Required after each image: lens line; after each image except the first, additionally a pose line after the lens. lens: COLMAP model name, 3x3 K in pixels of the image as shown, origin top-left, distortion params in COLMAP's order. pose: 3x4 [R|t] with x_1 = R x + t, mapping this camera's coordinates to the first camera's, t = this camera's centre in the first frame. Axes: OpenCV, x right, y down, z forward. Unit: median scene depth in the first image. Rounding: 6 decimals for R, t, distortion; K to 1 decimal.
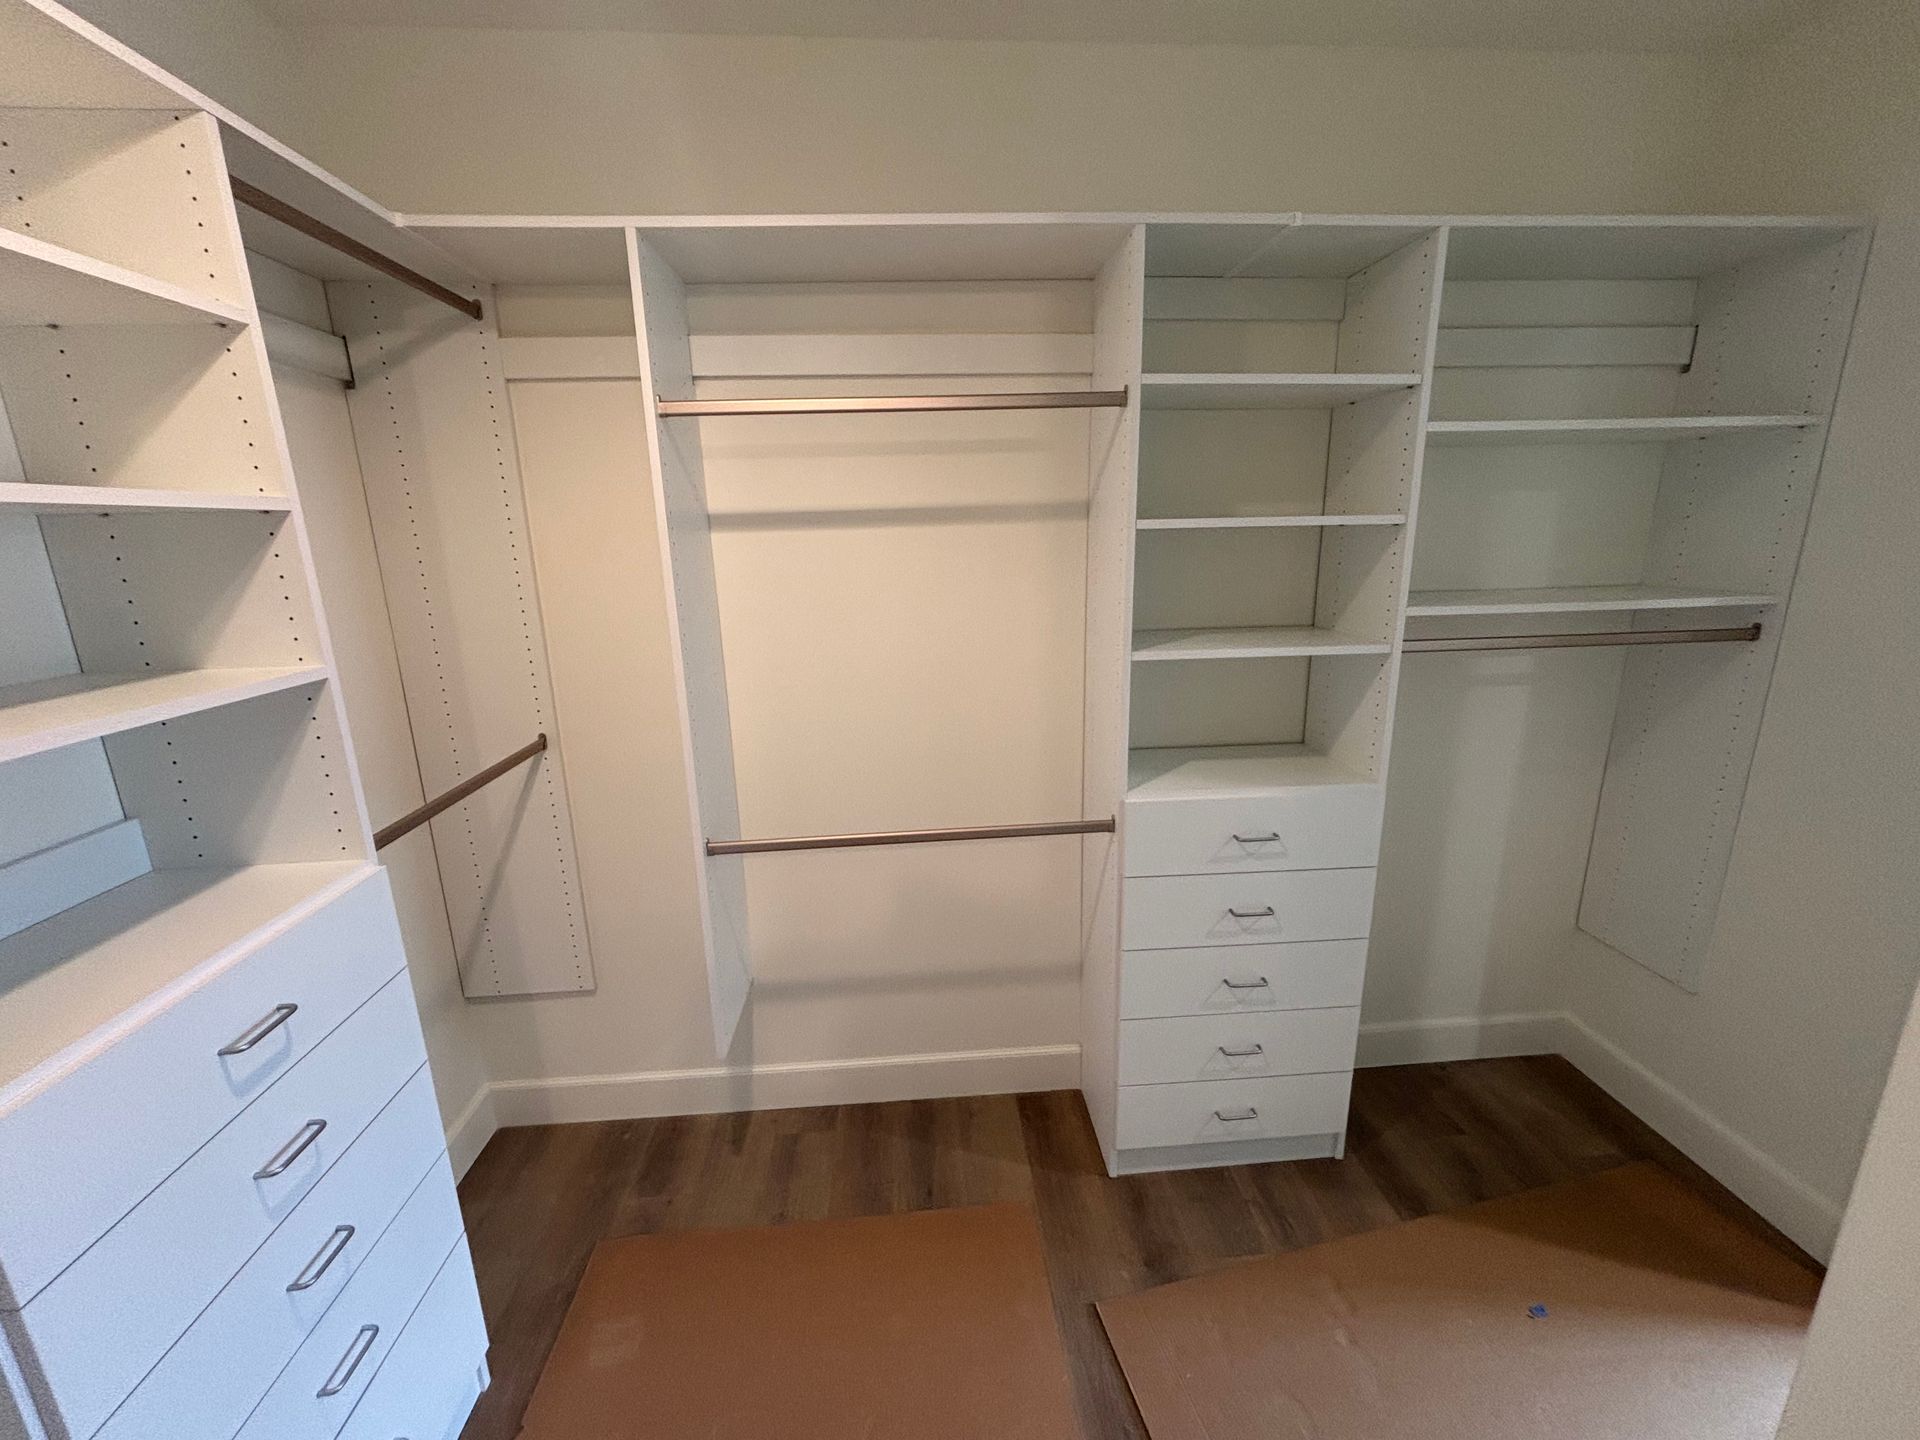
lens RADIAL K [[780.4, 0, 955.2], [0, 780.4, 717.1], [0, 0, 1]] dist [-0.001864, 0.000382]
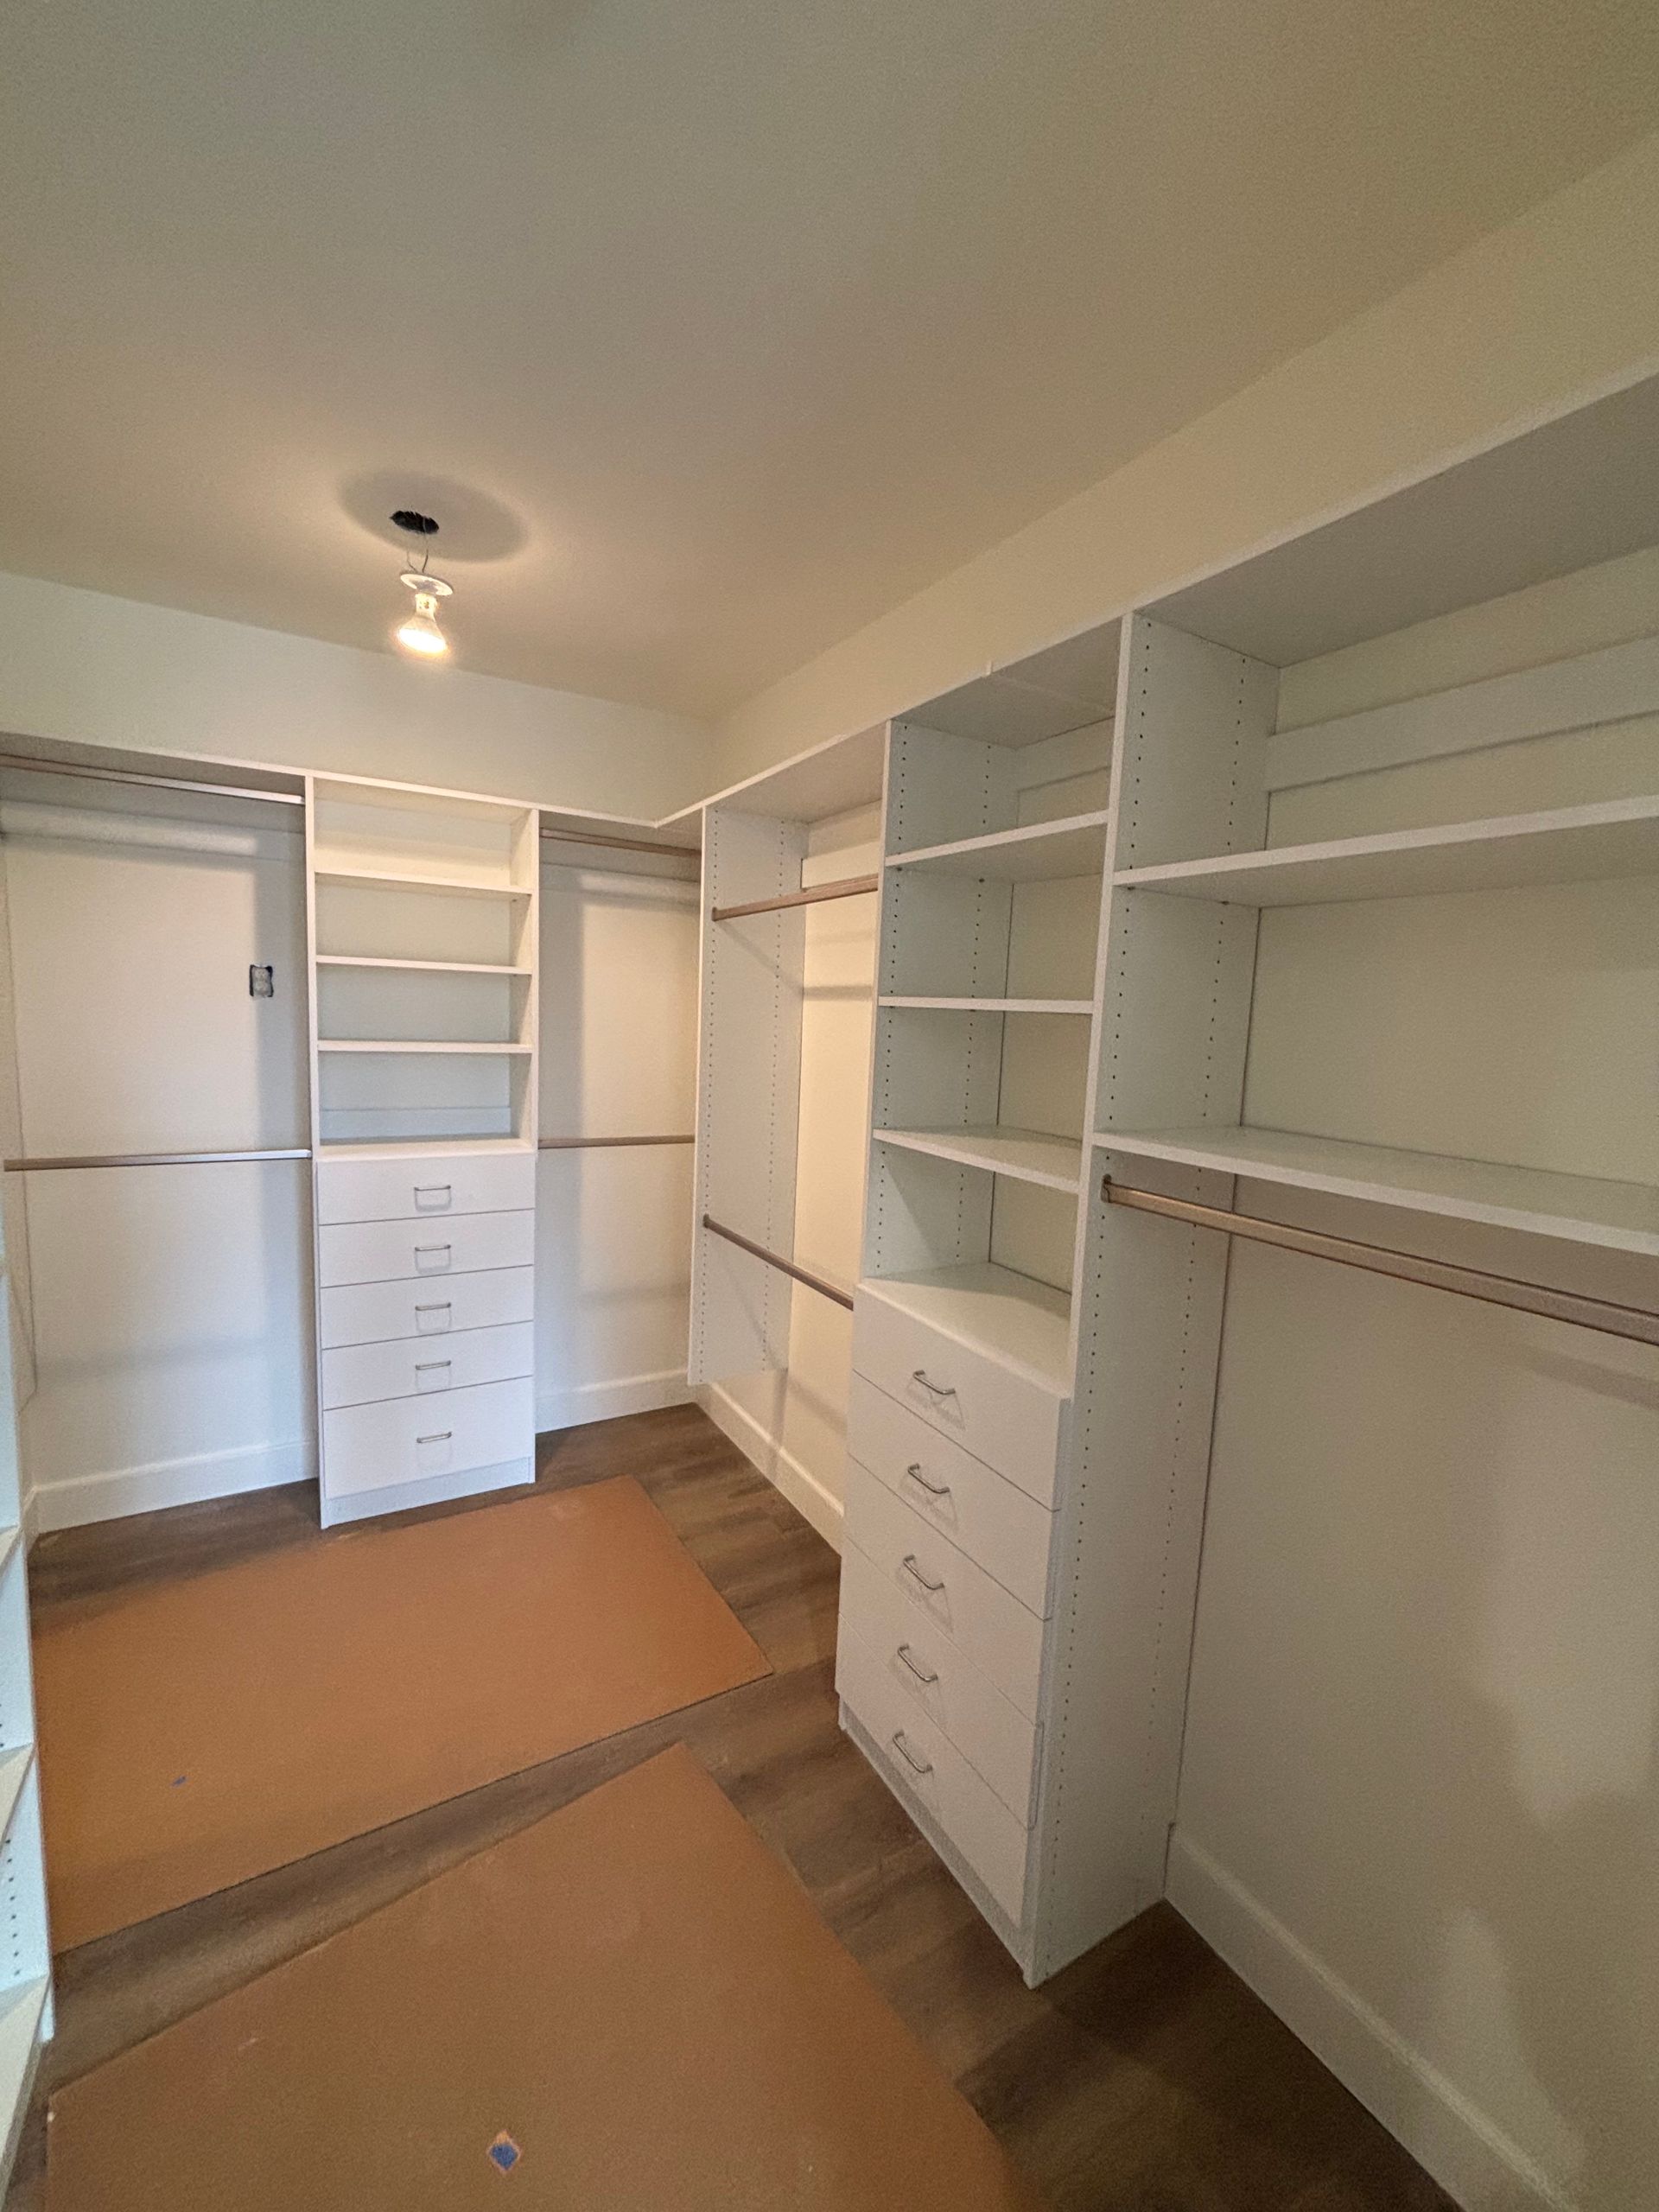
lens RADIAL K [[899.1, 0, 840.8], [0, 899.1, 1106.6], [0, 0, 1]] dist [-0.001864, 0.000382]
pose [[0.442829, 0.134660, -0.886436, 1.076646], [-0.263558, 0.964529, 0.014860, -0.106291], [0.856994, 0.227047, 0.462612, 0.400772]]
